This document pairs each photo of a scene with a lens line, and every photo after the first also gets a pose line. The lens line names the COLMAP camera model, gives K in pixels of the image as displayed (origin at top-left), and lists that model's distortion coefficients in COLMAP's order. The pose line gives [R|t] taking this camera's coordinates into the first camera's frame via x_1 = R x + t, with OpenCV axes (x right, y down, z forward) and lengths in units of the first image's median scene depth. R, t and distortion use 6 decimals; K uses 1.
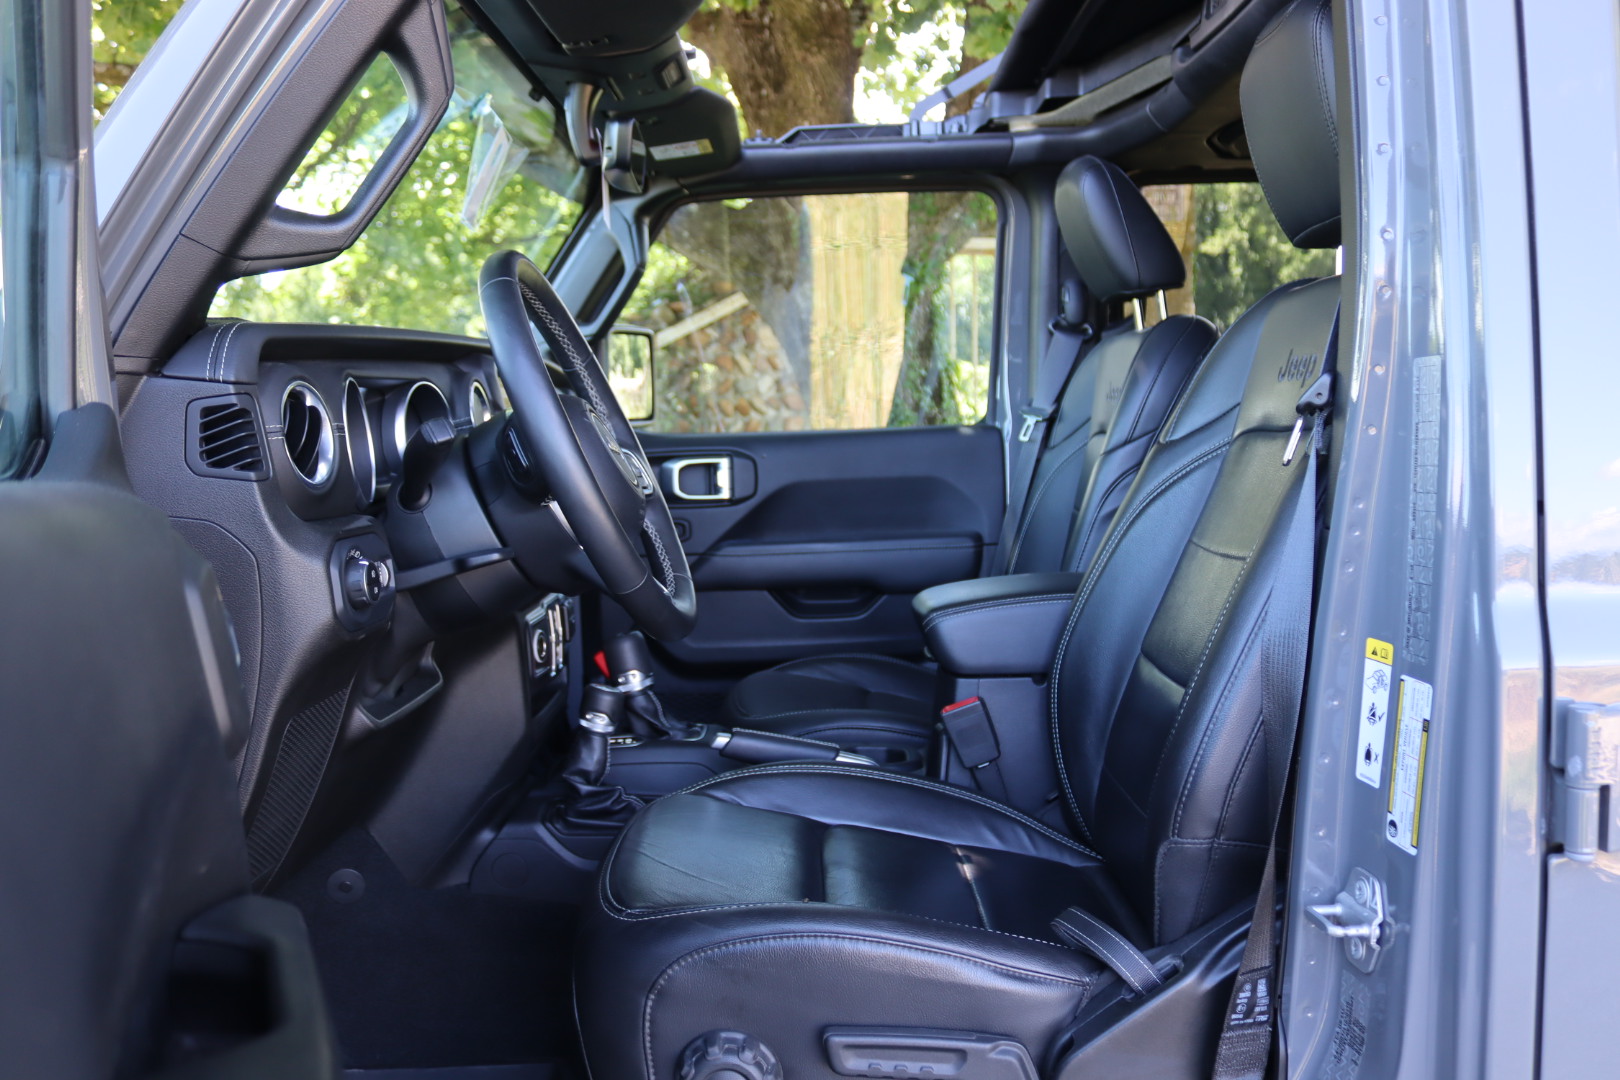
lens RADIAL K [[1392.5, 0, 814.6], [0, 1392.5, 548.2], [0, 0, 1]] dist [-0.121497, 0.087563]
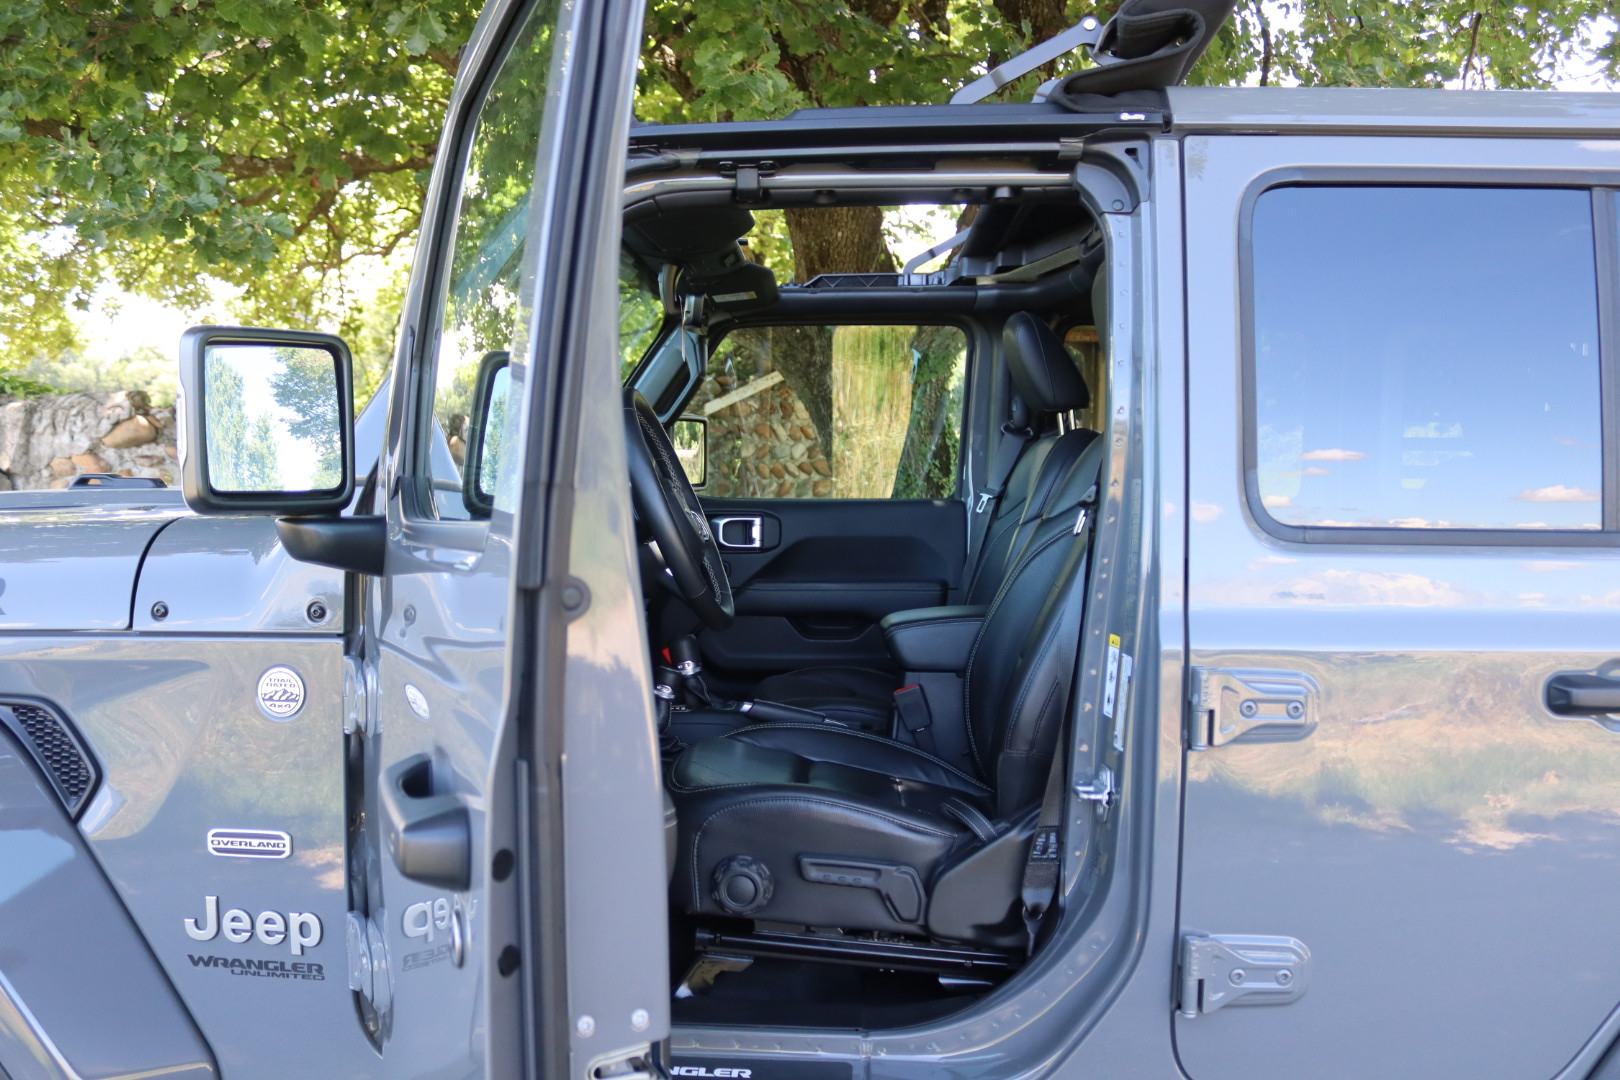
lens RADIAL K [[1392.5, 0, 809.1], [0, 1392.5, 535.8], [0, 0, 1]] dist [-0.121497, 0.087563]
pose [[0.998870, 0.036509, -0.030426, 0.037787], [-0.037980, 0.998064, -0.049251, 0.024854], [0.028569, 0.050351, 0.998323, -0.486391]]
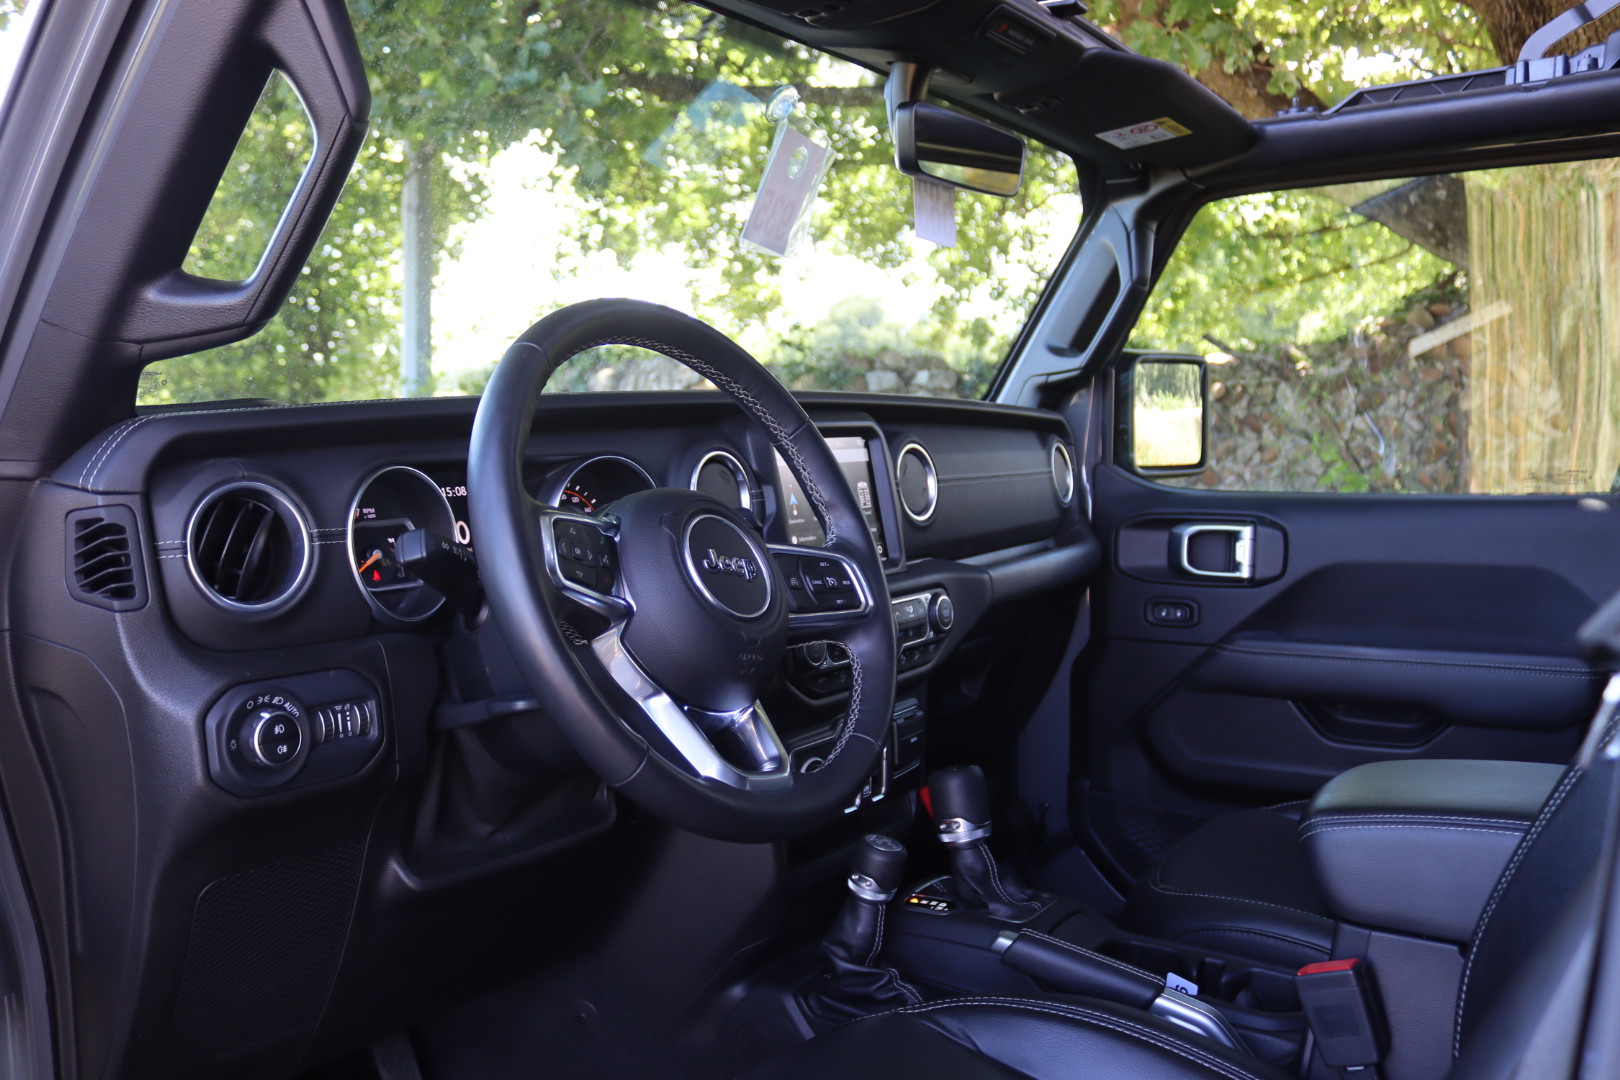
lens RADIAL K [[1392.5, 0, 820.9], [0, 1392.5, 543.6], [0, 0, 1]] dist [-0.121497, 0.087563]
pose [[0.826435, 0.059657, -0.559863, 0.240386], [-0.059826, 0.998046, 0.018036, -0.077198], [0.559845, 0.018589, 0.828389, 0.326372]]
